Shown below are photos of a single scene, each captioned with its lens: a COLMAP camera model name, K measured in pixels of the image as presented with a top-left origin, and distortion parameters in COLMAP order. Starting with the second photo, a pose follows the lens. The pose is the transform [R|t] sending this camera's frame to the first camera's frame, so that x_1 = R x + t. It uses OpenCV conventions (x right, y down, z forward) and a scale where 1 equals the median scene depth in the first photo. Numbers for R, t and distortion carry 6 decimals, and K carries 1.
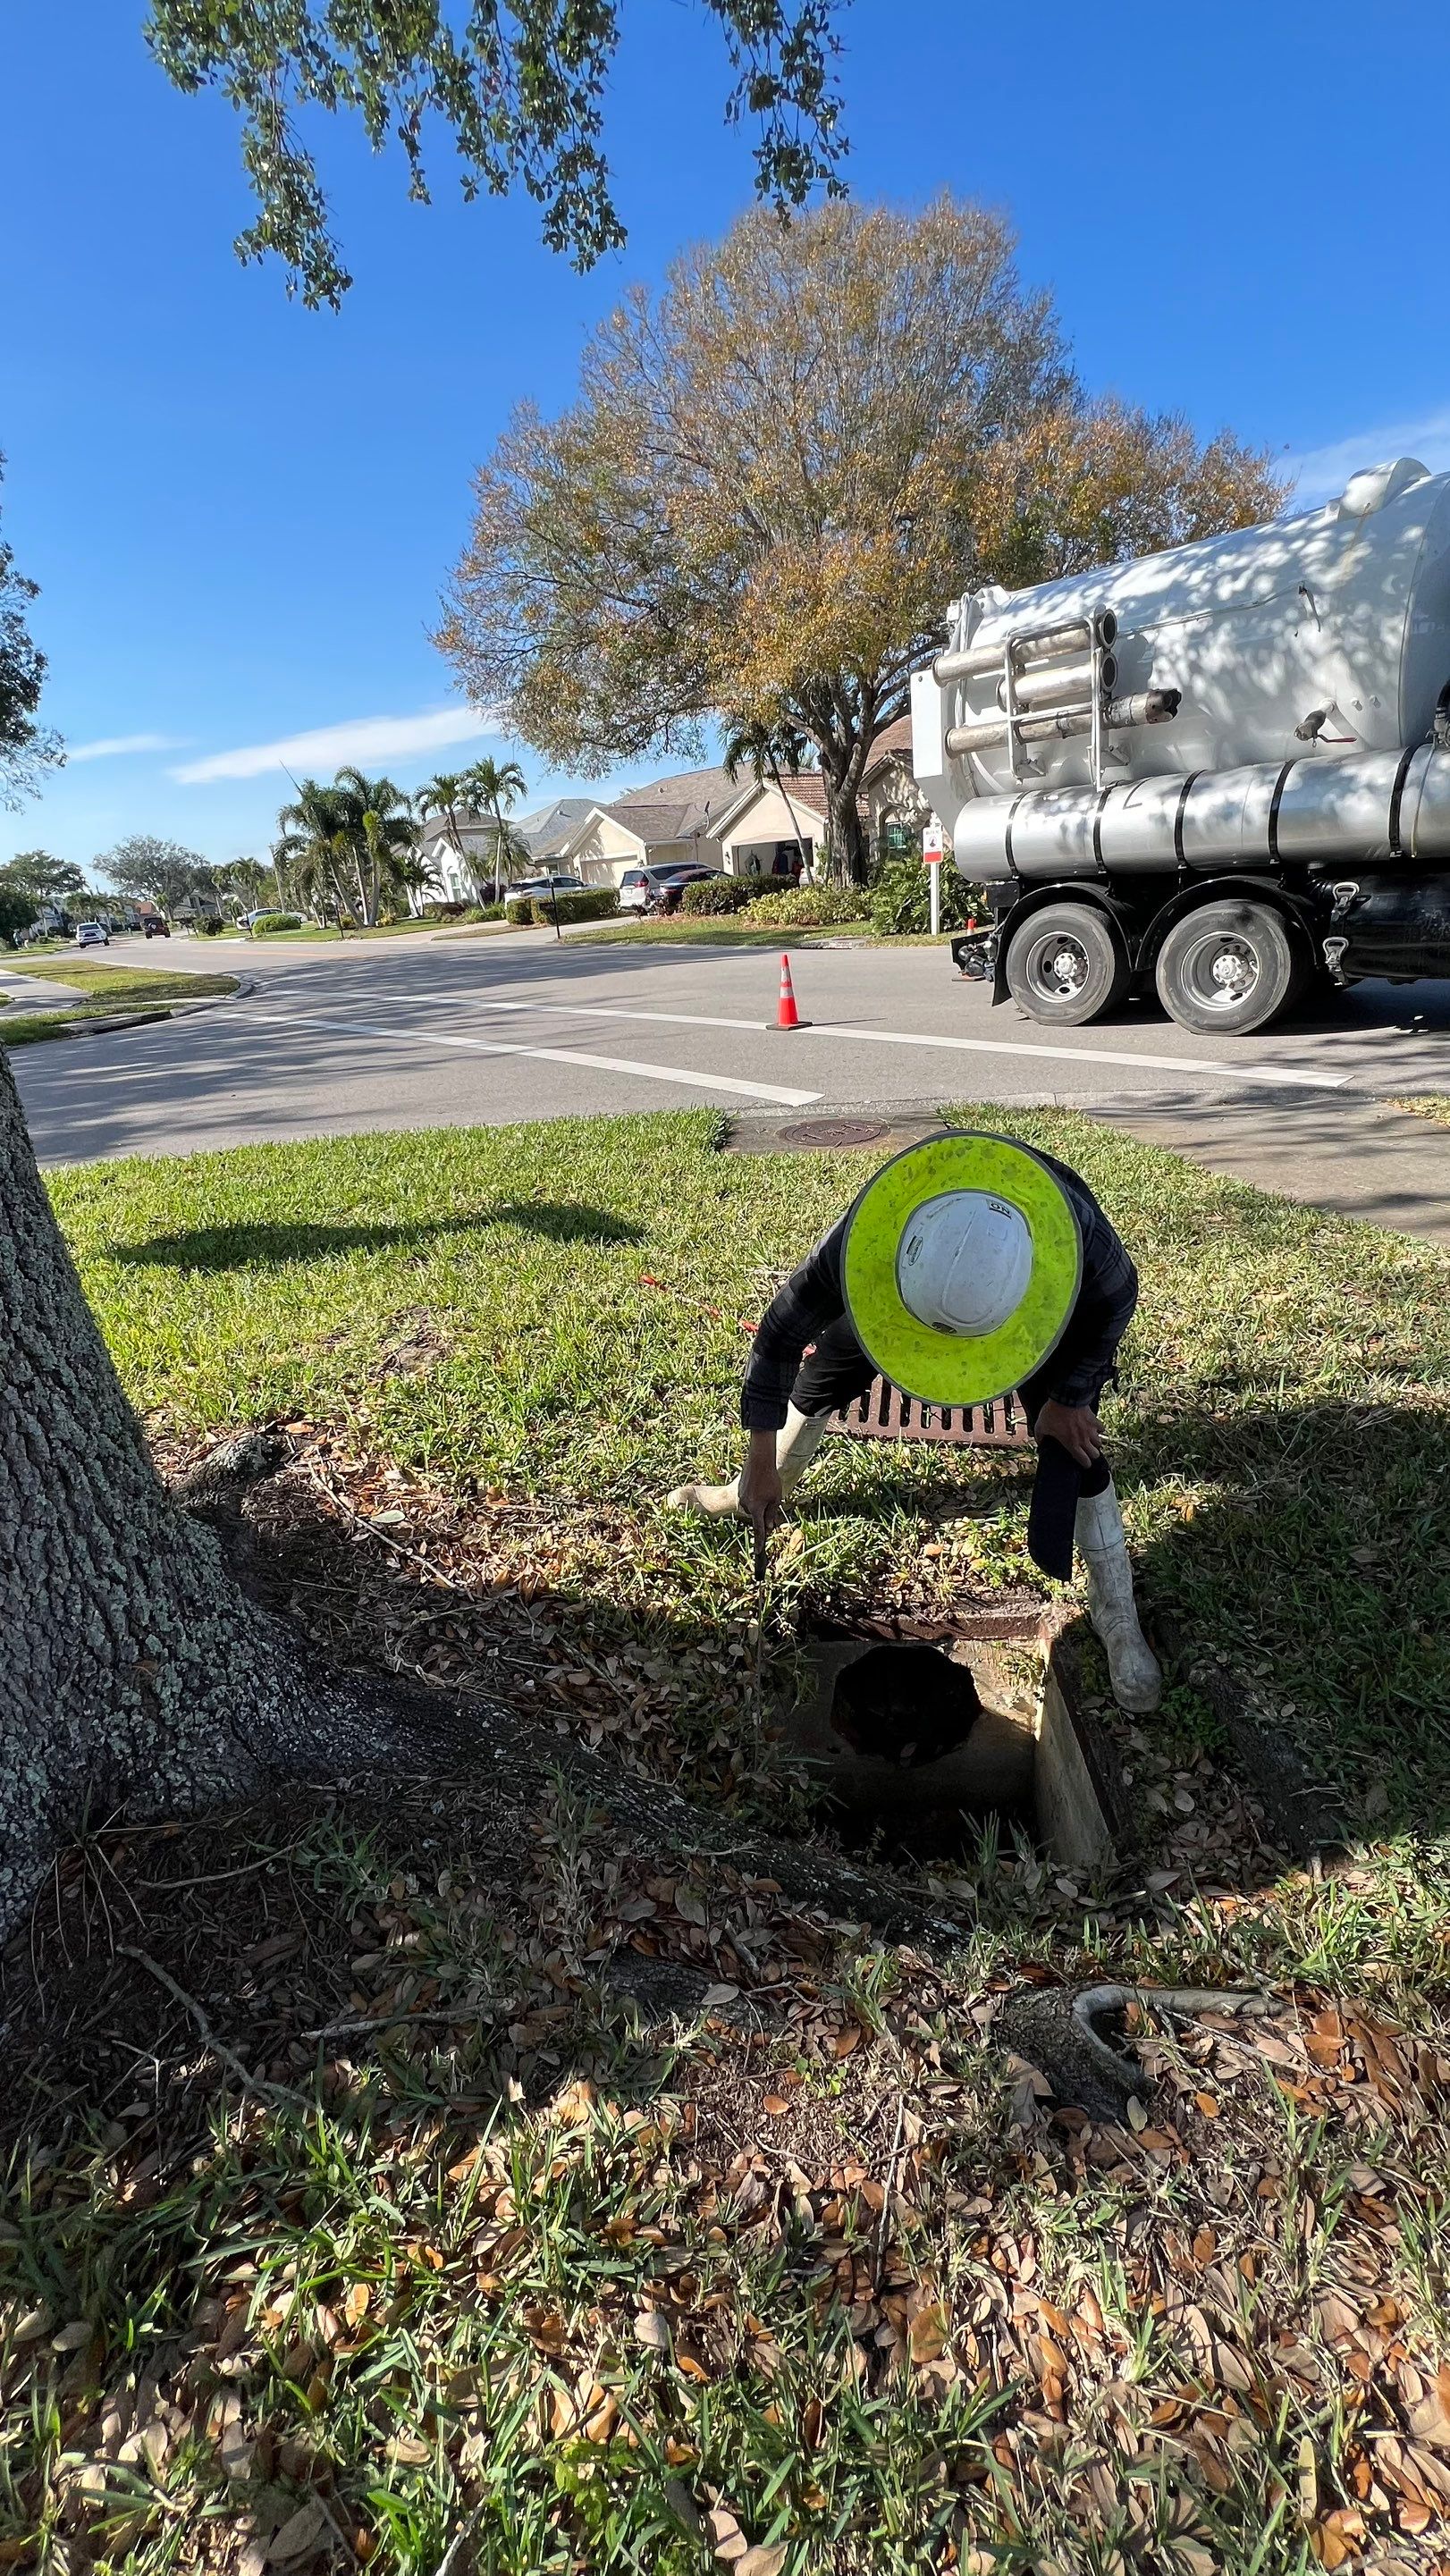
lens RADIAL K [[1034.8, 0, 739.3], [0, 1034.8, 1286.8], [0, 0, 1]] dist [0.001058, 0.000278]
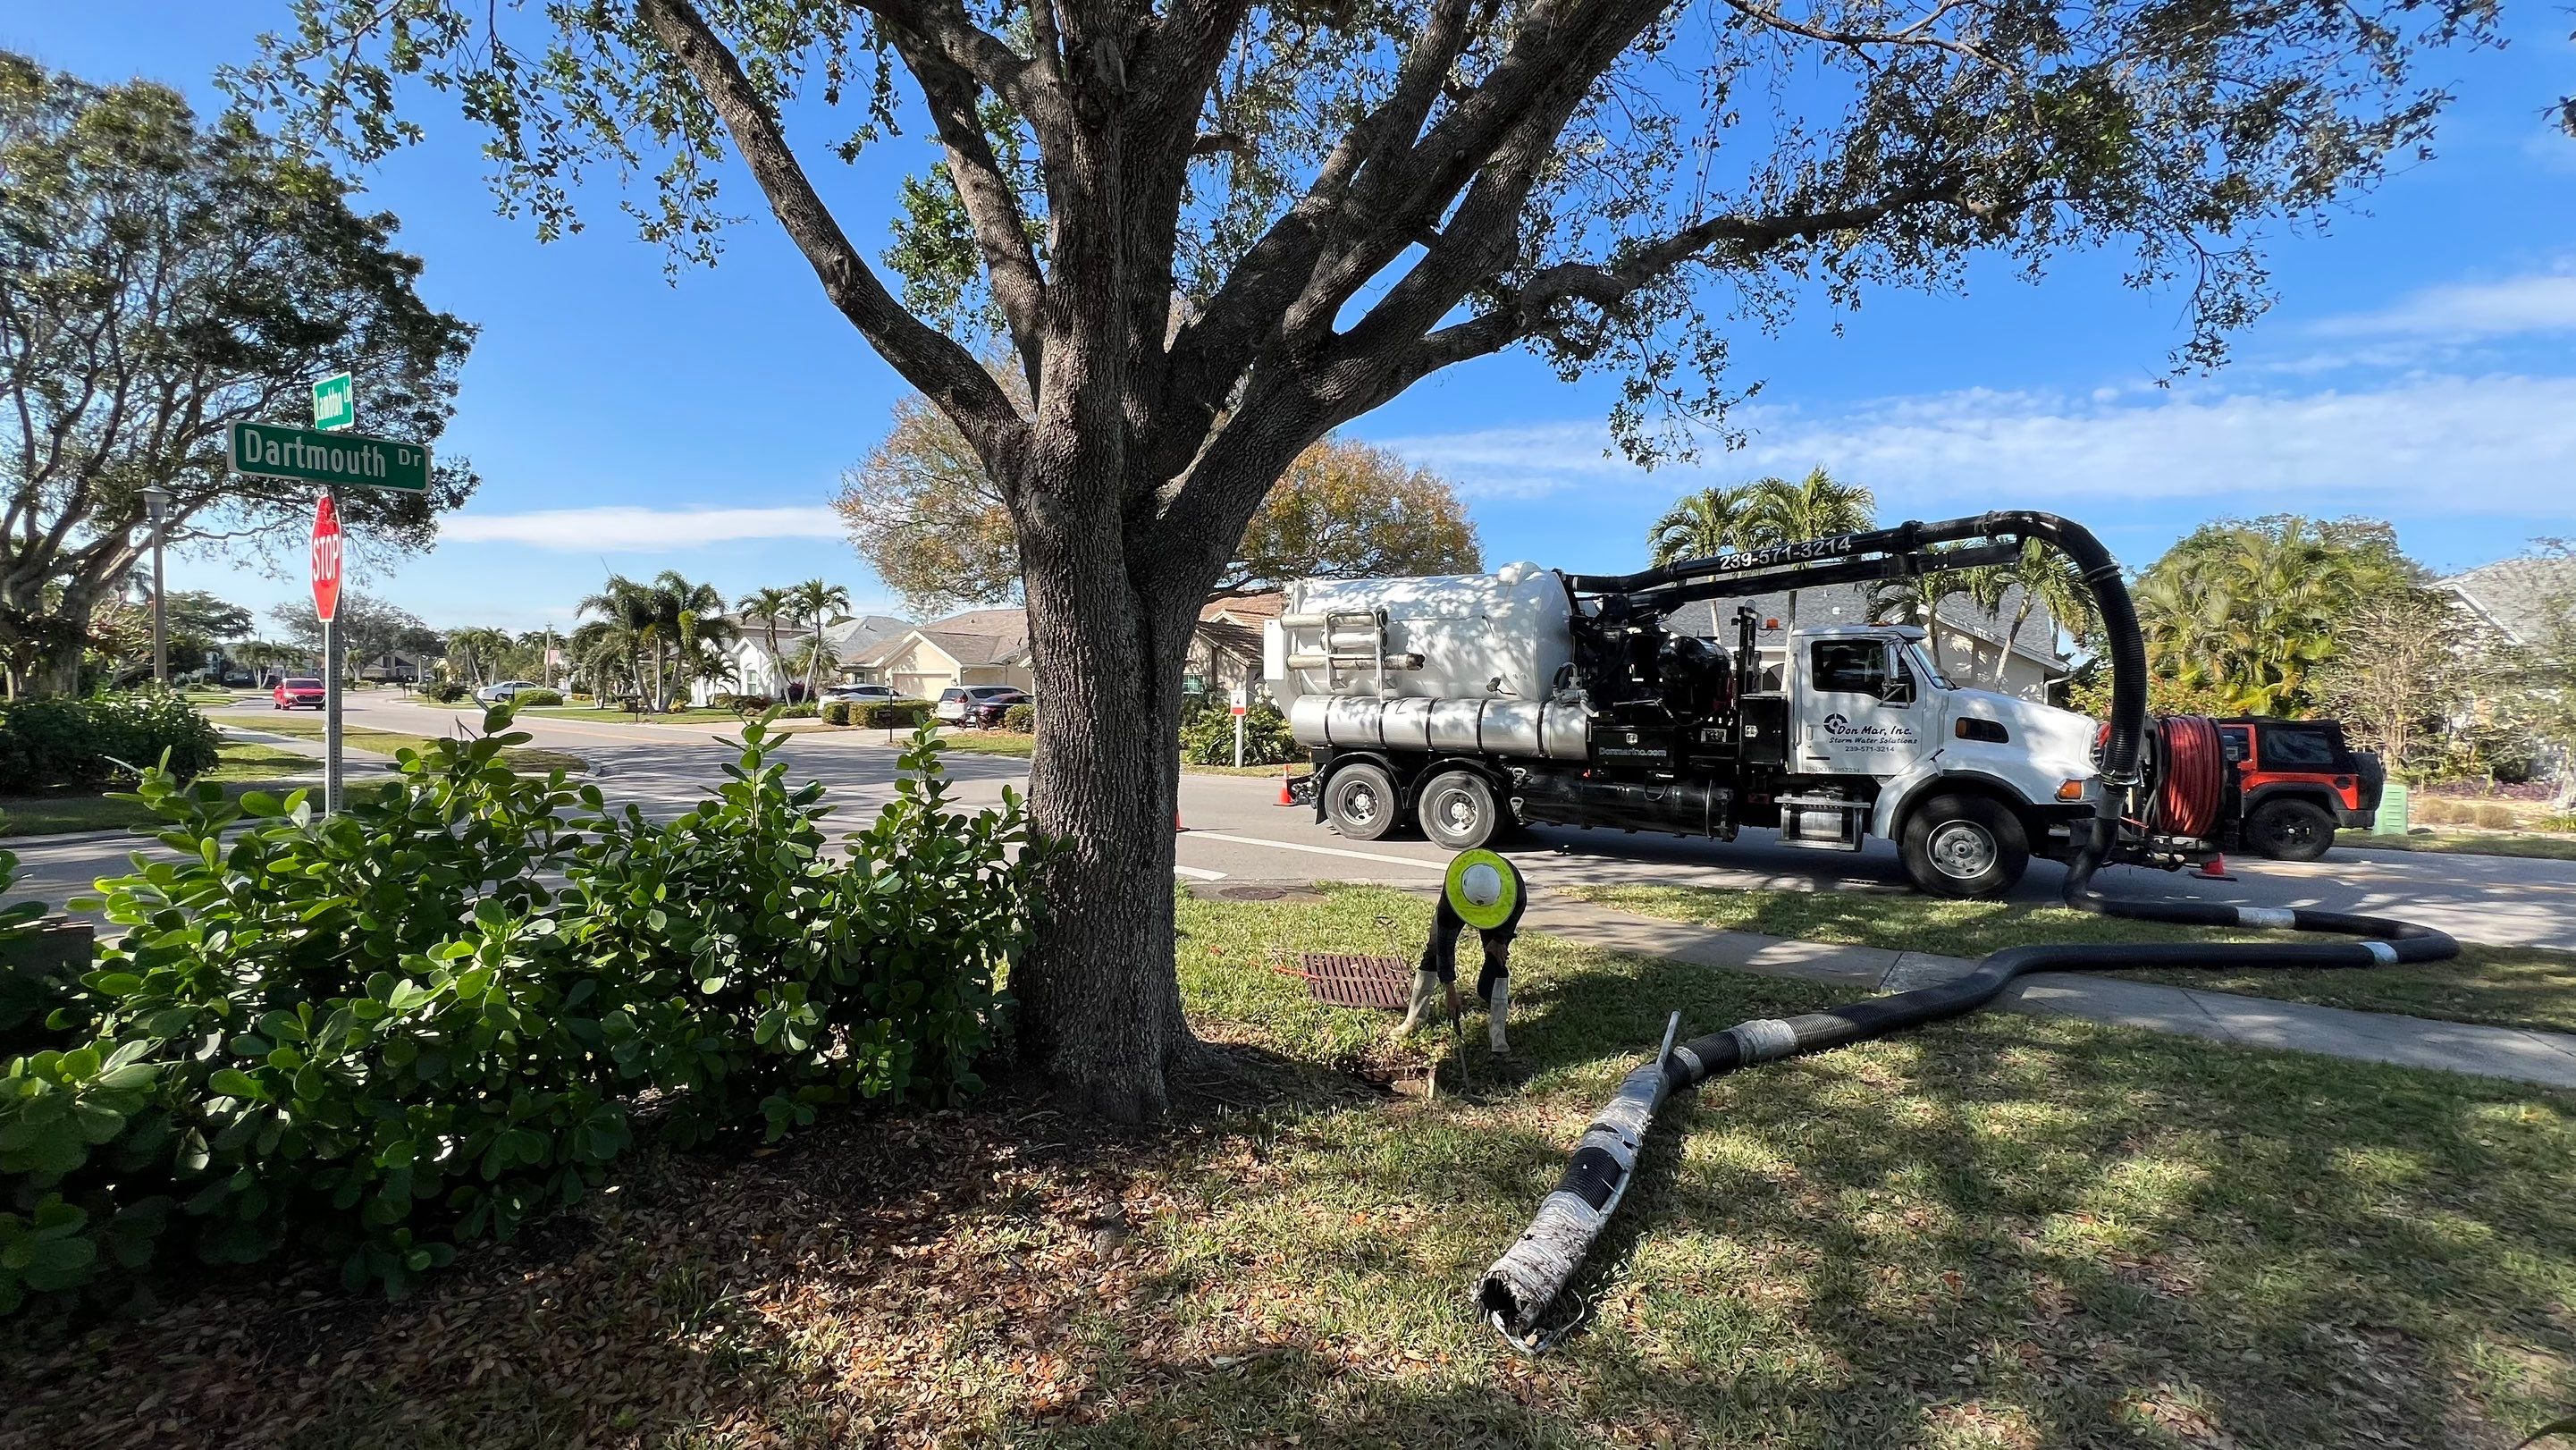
lens RADIAL K [[1034.8, 0, 1288.0], [0, 1034.8, 725.0], [0, 0, 1]] dist [0.001058, 0.000278]
pose [[0.959722, 0.085868, 0.267507, -0.222457], [0.012804, 0.937792, -0.346963, 0.121053], [-0.280659, 0.336413, 0.898920, -0.411060]]
